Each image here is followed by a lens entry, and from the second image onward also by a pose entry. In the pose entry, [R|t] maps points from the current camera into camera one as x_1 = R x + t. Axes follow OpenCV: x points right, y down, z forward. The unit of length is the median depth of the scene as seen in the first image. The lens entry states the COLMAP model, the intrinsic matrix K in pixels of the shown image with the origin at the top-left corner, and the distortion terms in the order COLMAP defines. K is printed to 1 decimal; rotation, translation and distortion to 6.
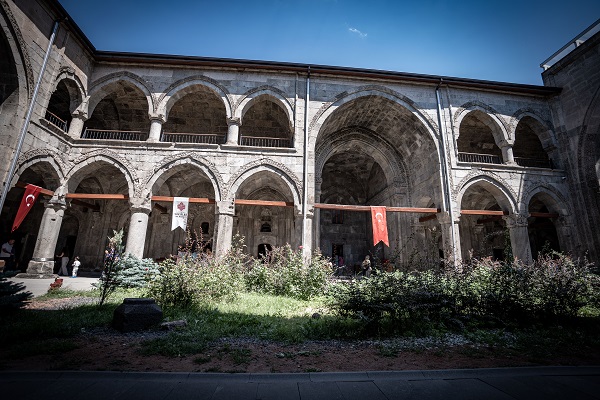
lens RADIAL K [[279.9, 0, 300.0], [0, 279.9, 200.0], [0, 0, 1]] dist [-0.002158, -0.000168]
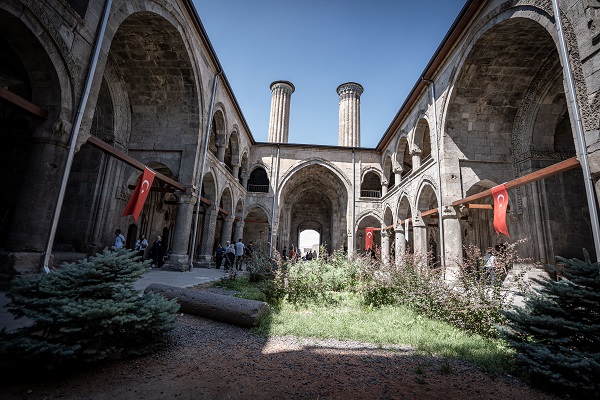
lens RADIAL K [[279.9, 0, 300.0], [0, 279.9, 200.0], [0, 0, 1]] dist [-0.002158, -0.000168]
pose [[-0.105631, -0.220674, -0.969611, 1.120965], [0.186216, 0.953427, -0.237277, 0.141858], [0.976814, -0.205621, -0.059619, 0.597534]]
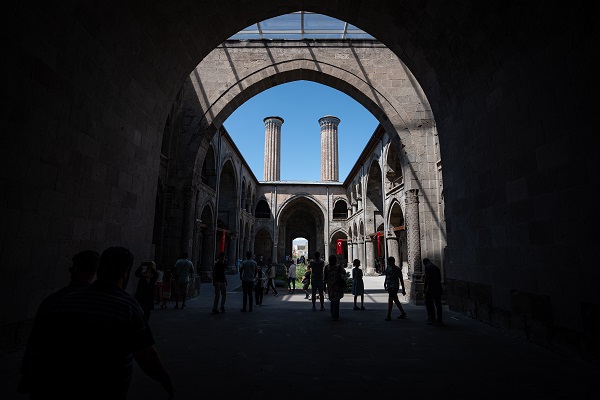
lens RADIAL K [[327.2, 0, 300.0], [0, 327.2, 200.0], [0, 0, 1]] dist [0.000831, 0.000009]
pose [[-0.087338, -0.169373, -0.981675, 2.554654], [0.227249, 0.956069, -0.185173, 0.098019], [0.969912, -0.239258, -0.045011, 0.768021]]
